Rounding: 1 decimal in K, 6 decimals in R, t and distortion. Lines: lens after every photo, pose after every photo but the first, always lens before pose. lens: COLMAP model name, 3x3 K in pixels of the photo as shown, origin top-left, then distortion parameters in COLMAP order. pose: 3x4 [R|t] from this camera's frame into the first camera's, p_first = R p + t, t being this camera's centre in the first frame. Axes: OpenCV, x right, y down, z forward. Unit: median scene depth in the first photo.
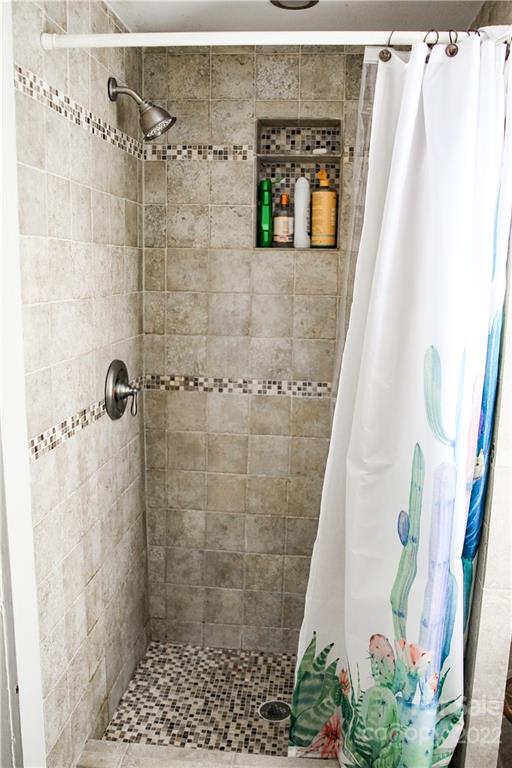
lens RADIAL K [[675.6, 0, 262.7], [0, 675.6, 386.2], [0, 0, 1]] dist [-0.110976, 0.093421]
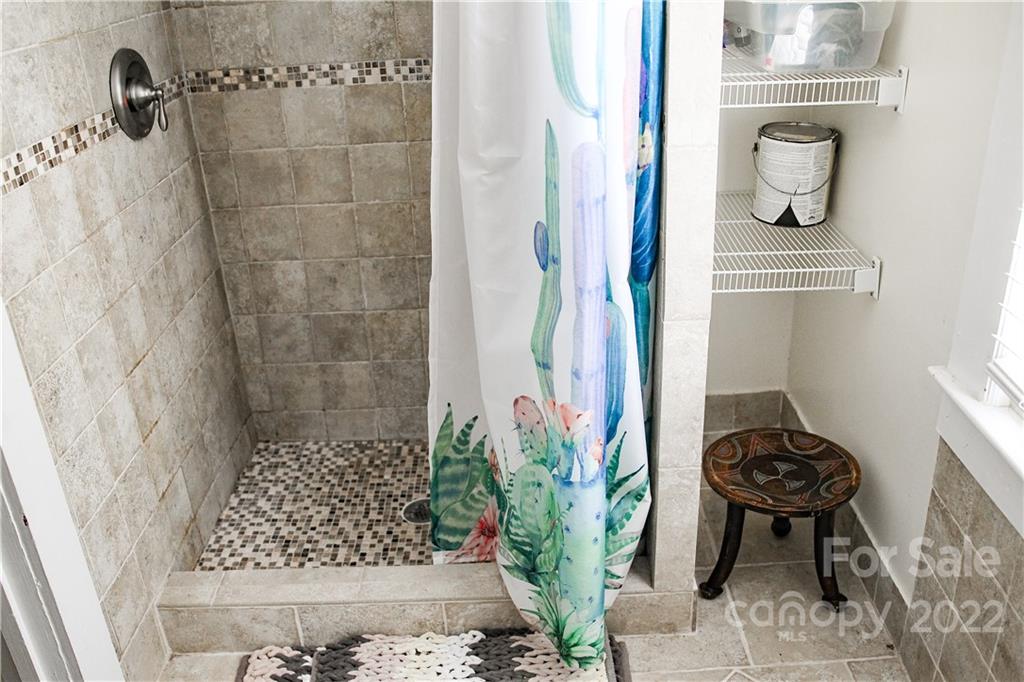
lens RADIAL K [[900.8, 0, 508.7], [0, 900.8, 339.6], [0, 0, 1]] dist [-0.110976, 0.093421]
pose [[0.993499, -0.102067, 0.050420, 0.090556], [0.085349, 0.960896, 0.263427, 0.042084], [-0.075336, -0.257411, 0.963361, 0.055578]]
